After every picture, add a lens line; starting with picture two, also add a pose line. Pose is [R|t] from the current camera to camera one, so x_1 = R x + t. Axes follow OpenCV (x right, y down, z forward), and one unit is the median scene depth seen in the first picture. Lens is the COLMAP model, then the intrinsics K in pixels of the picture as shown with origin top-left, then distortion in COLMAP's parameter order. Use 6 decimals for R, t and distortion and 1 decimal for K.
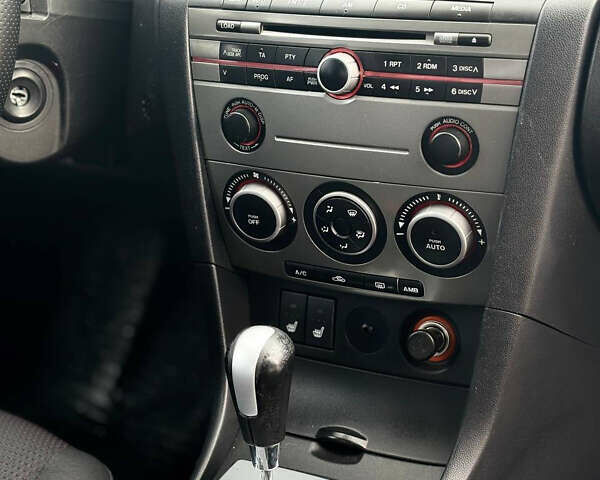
lens RADIAL K [[1180.6, 0, 300.0], [0, 1180.6, 240.0], [0, 0, 1]] dist [0.320824, -1.868799]
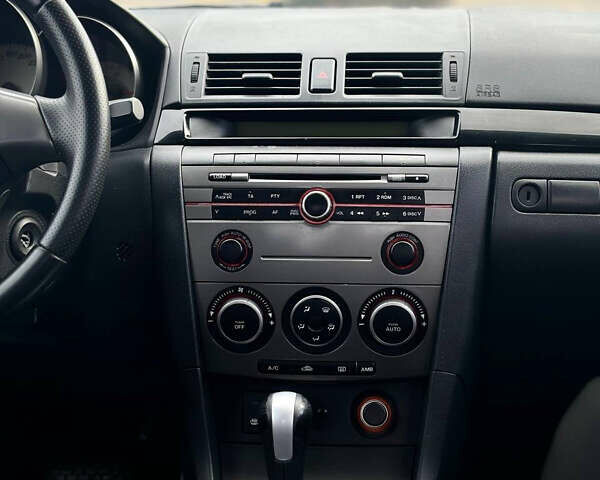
lens RADIAL K [[1180.6, 0, 300.0], [0, 1180.6, 240.0], [0, 0, 1]] dist [0.320824, -1.868799]
pose [[0.917659, 0.015583, 0.397064, -0.516581], [0.096816, 0.960351, -0.261442, 0.248600], [-0.385395, 0.278357, 0.879766, -0.179821]]
